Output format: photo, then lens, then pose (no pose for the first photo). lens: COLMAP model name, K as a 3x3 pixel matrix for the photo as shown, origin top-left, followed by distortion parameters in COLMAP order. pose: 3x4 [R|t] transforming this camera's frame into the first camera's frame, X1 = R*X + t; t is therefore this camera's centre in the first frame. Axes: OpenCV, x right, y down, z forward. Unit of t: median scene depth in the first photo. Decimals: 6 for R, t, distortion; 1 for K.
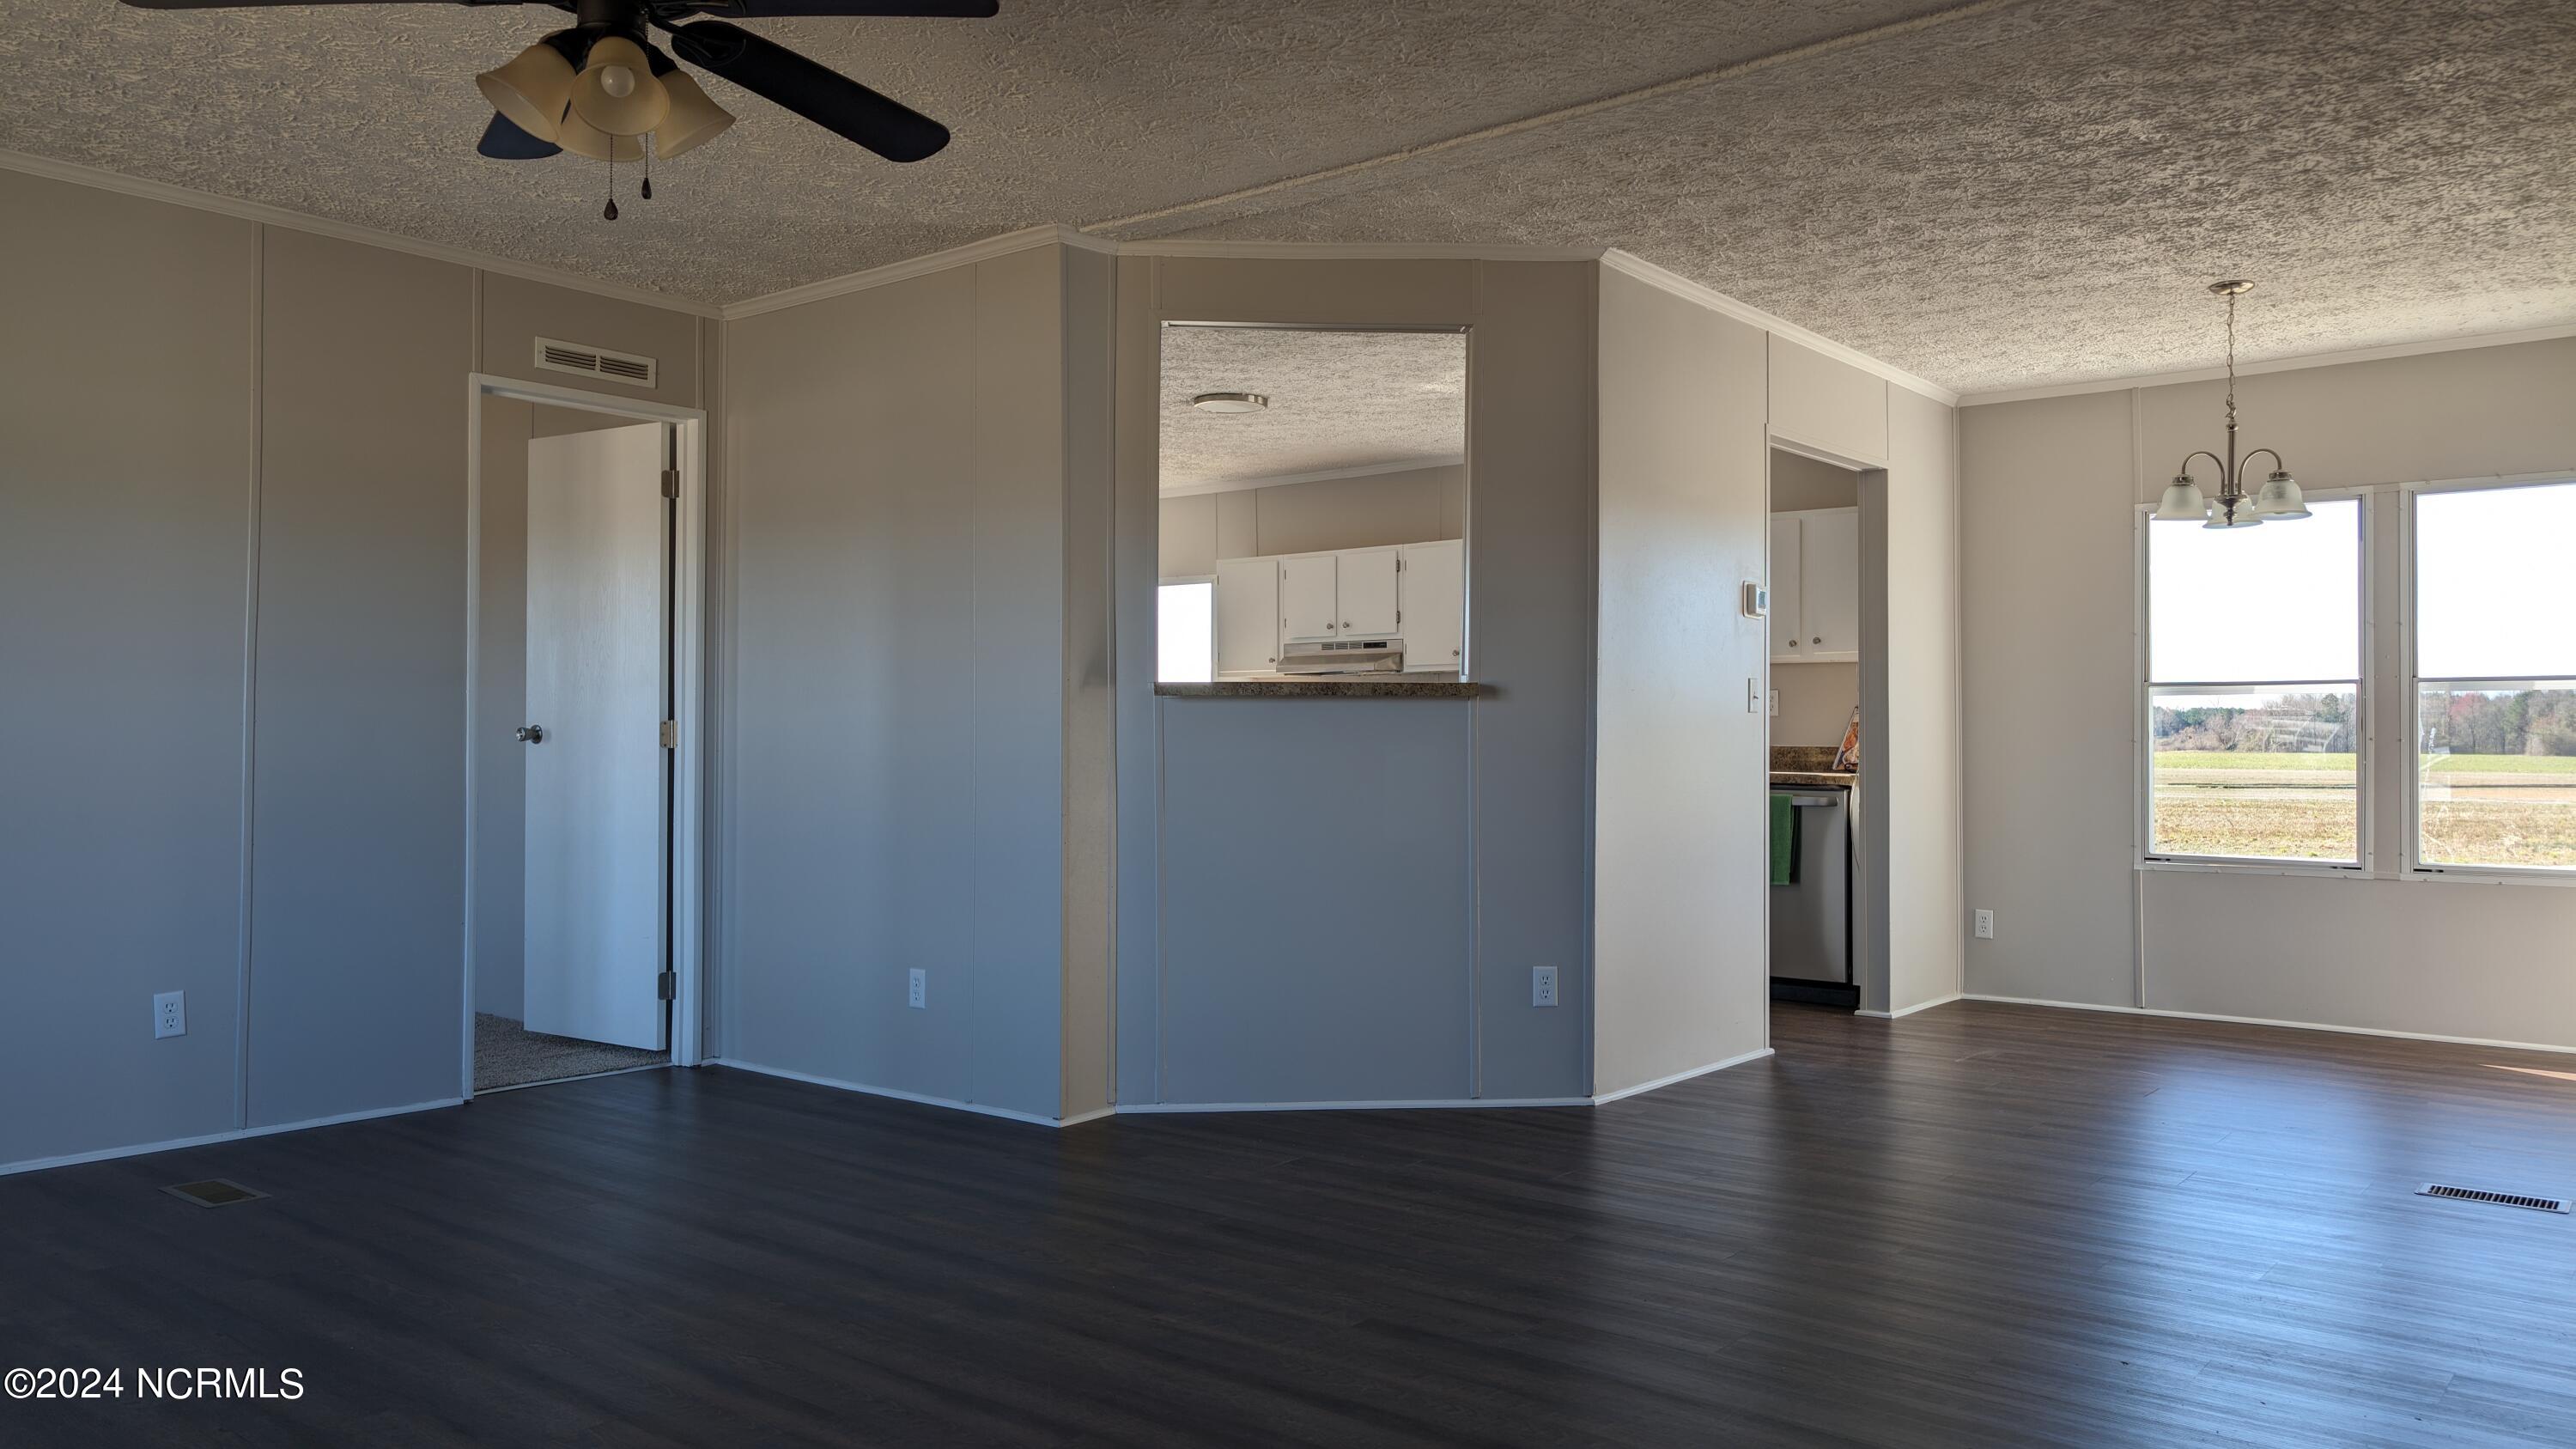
lens RADIAL K [[1838.1, 0, 1303.1], [0, 1838.1, 709.1], [0, 0, 1]] dist [0.001520, 0.001724]
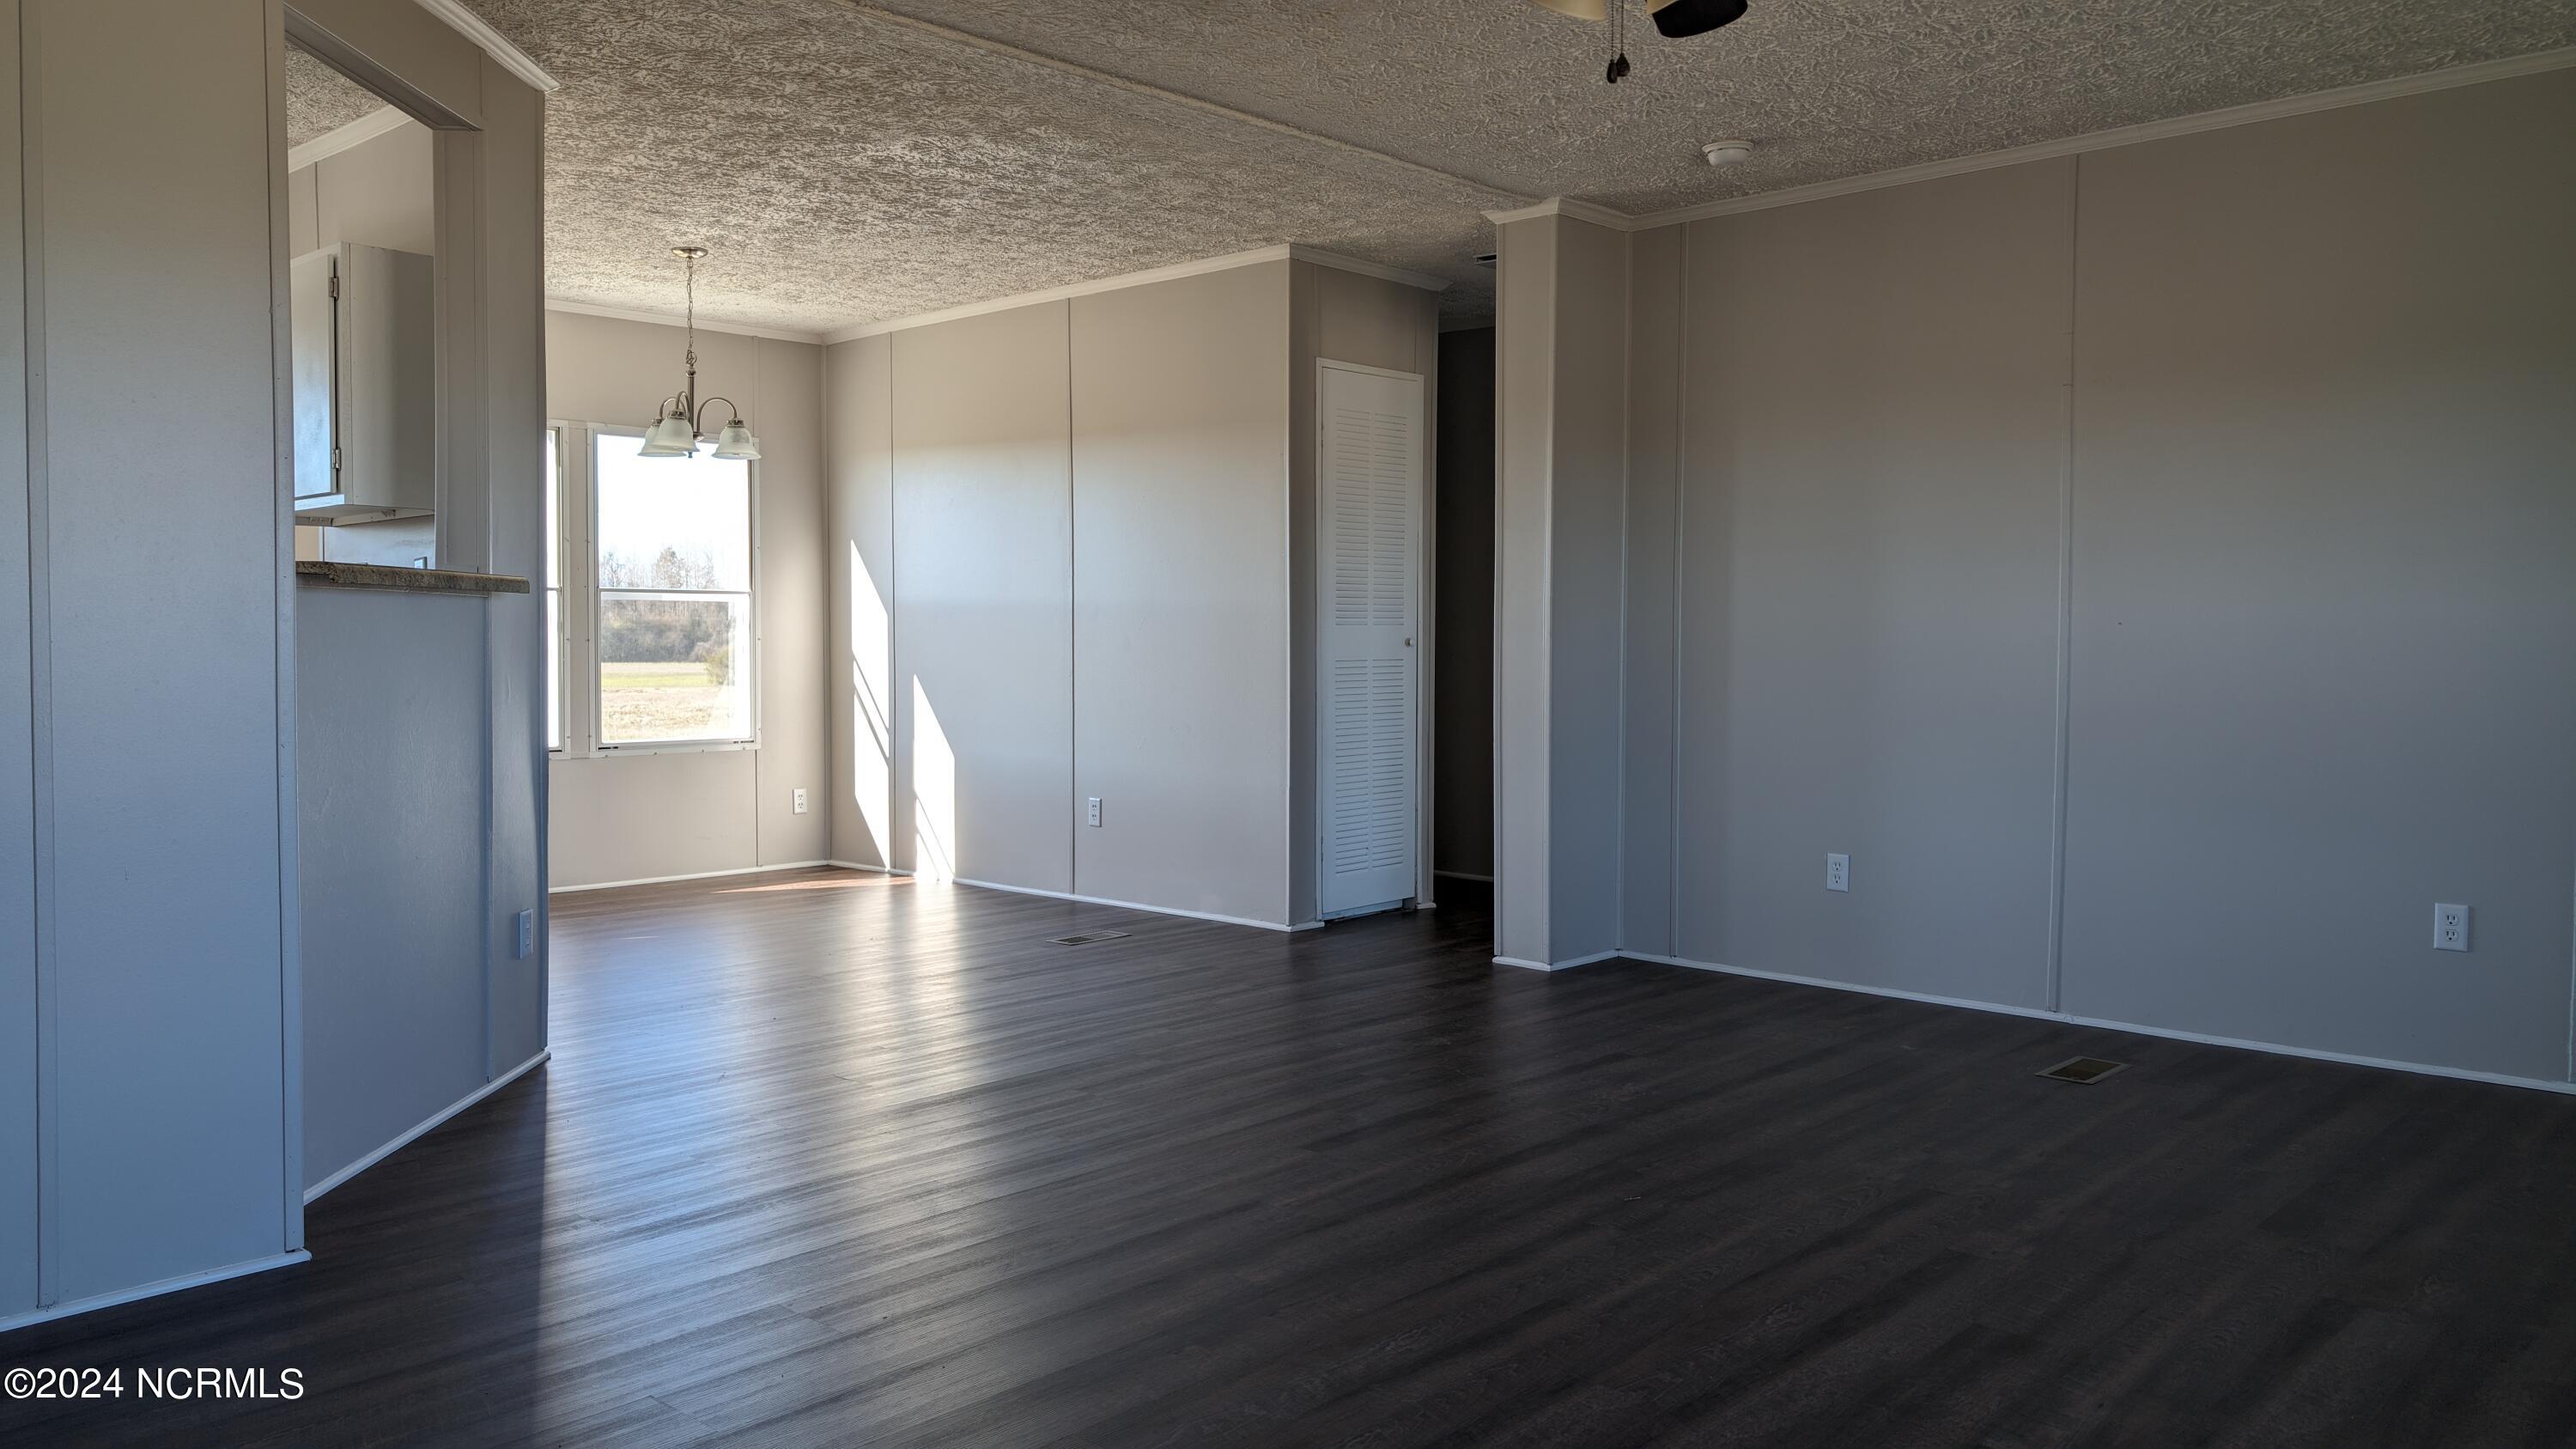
lens RADIAL K [[1838.1, 0, 1303.1], [0, 1838.1, 709.1], [0, 0, 1]] dist [0.001520, 0.001724]
pose [[0.047114, -0.039730, 0.998099, -0.568613], [-0.019359, 0.998985, 0.040679, 0.004154], [-0.998702, -0.021238, 0.046297, 0.485174]]
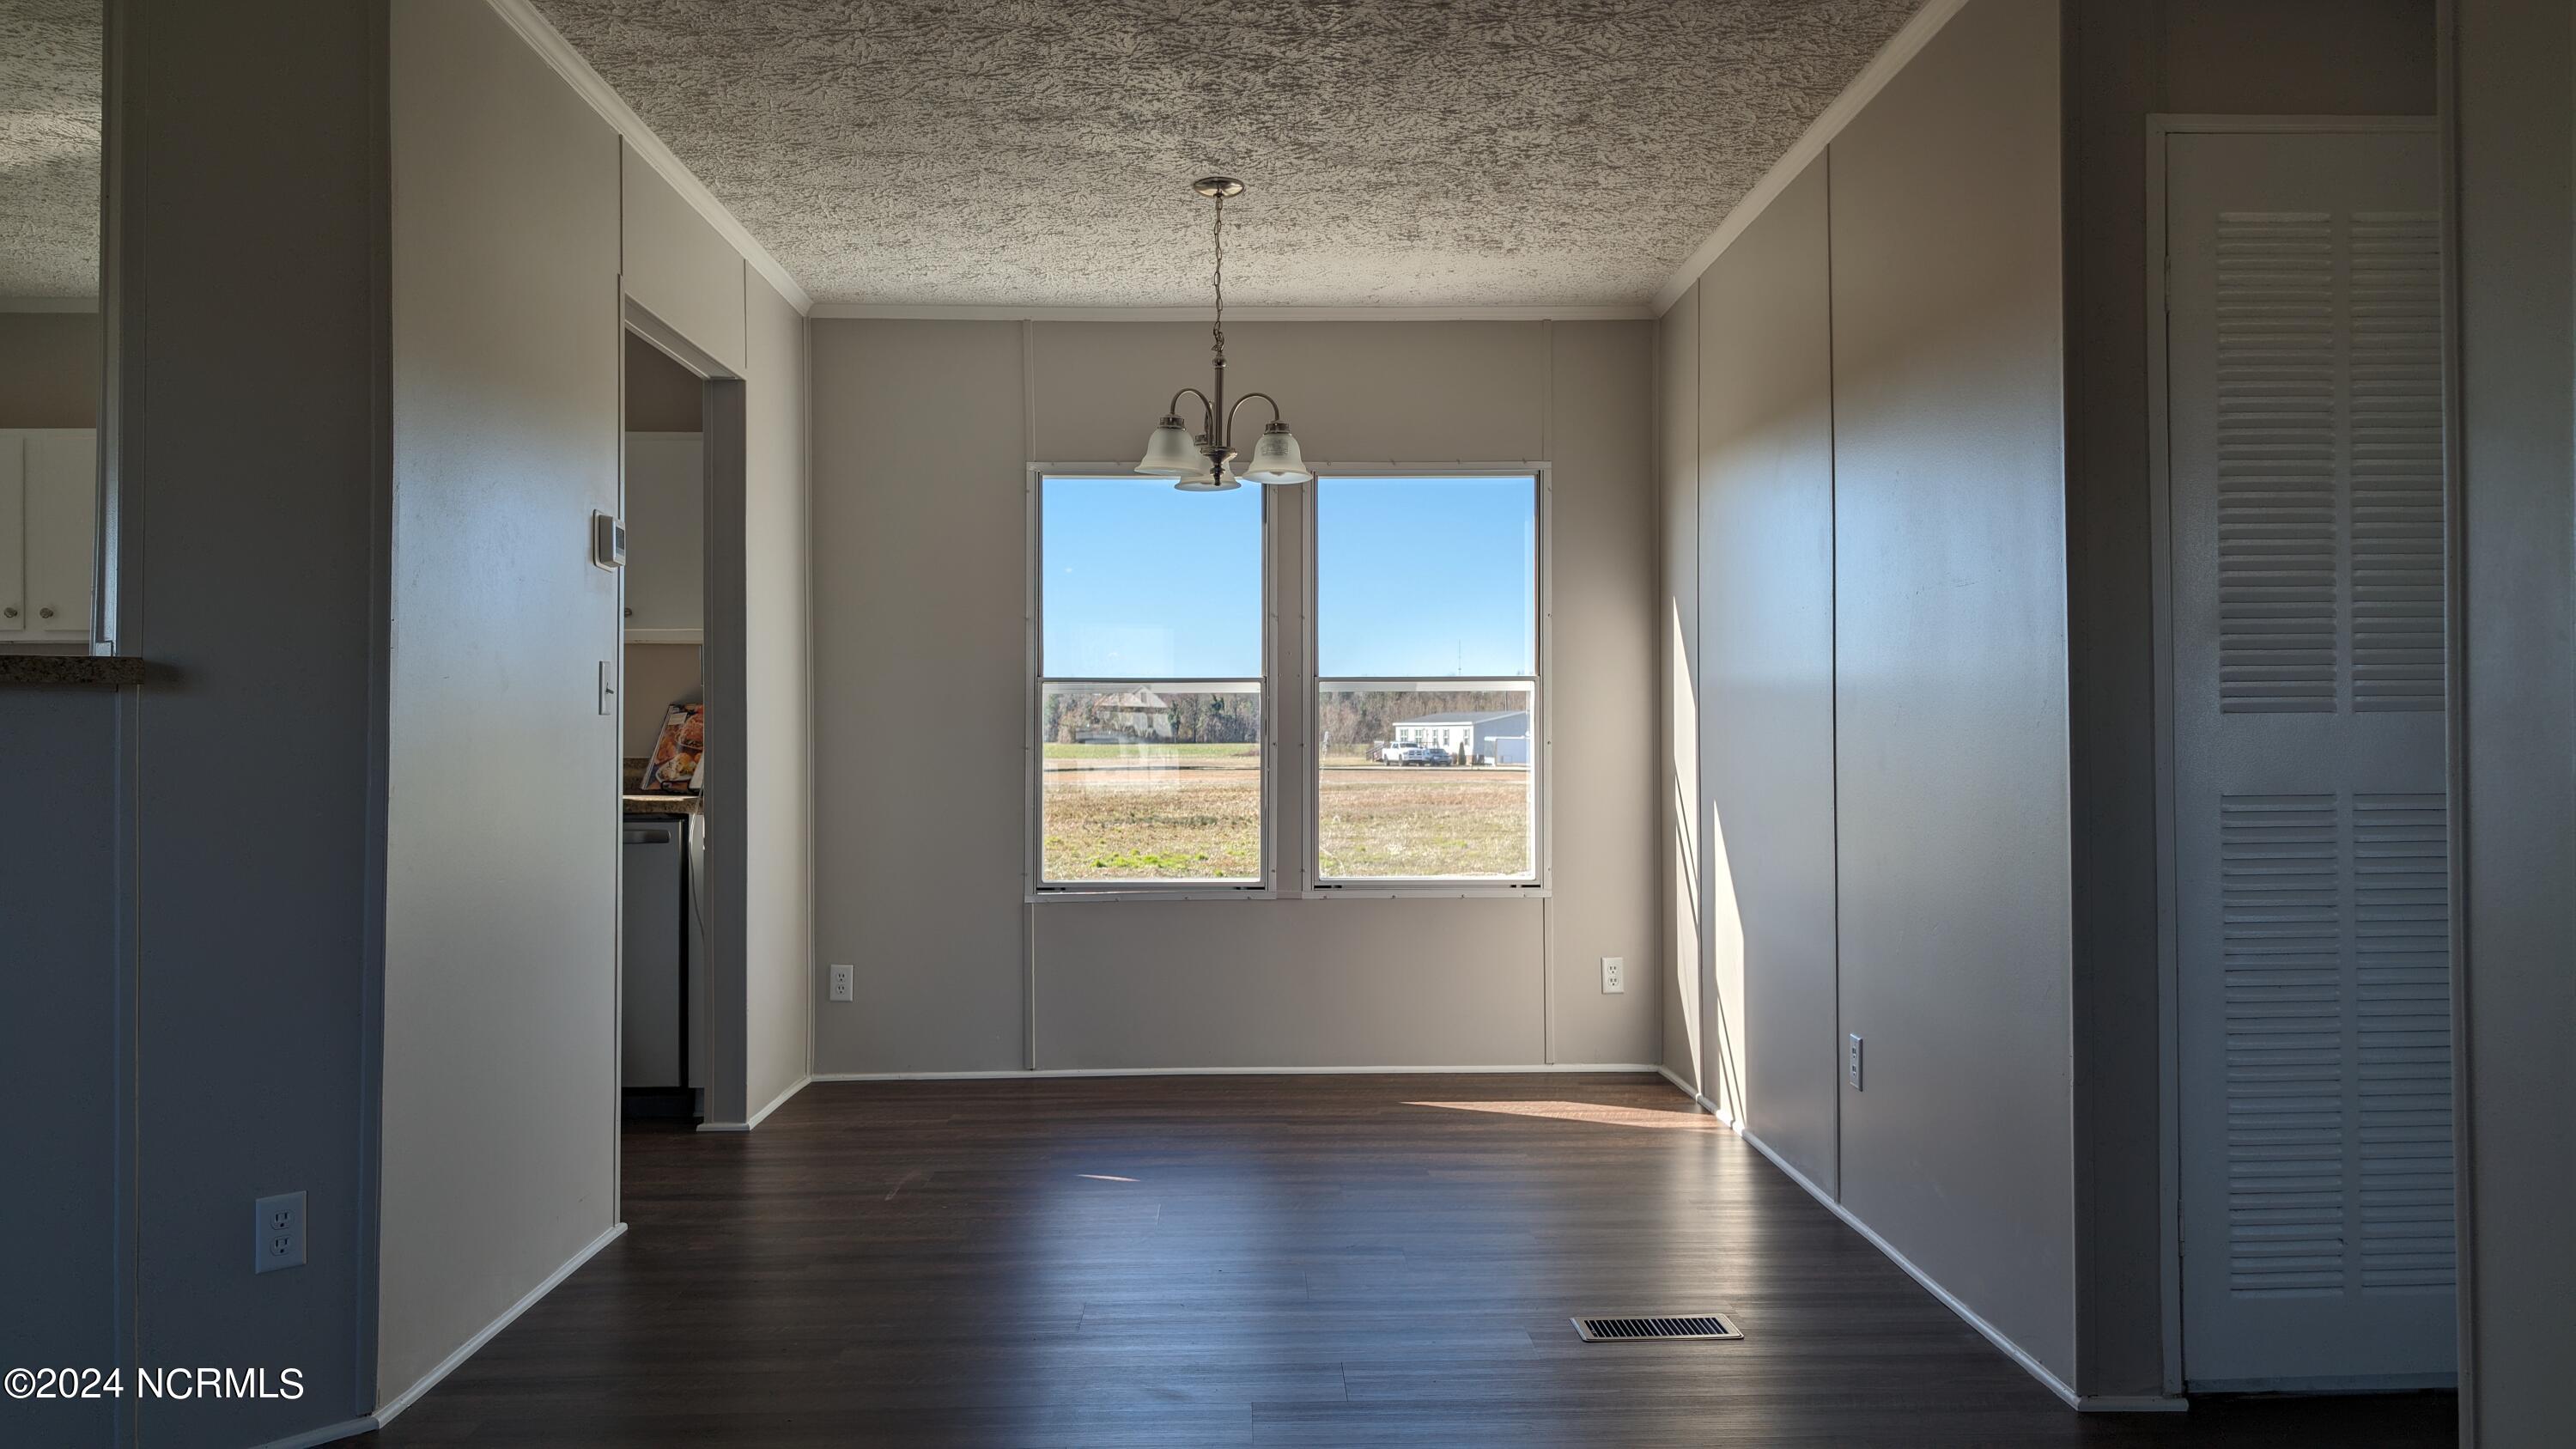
lens RADIAL K [[1831.0, 0, 1290.1], [0, 1831.0, 714.7], [0, 0, 1]] dist [0.089220, -0.123339]
pose [[0.753254, 0.000255, 0.657729, -0.002549], [-0.004291, 0.999981, 0.004527, -0.002061], [-0.657715, -0.006232, 0.753241, 0.323784]]
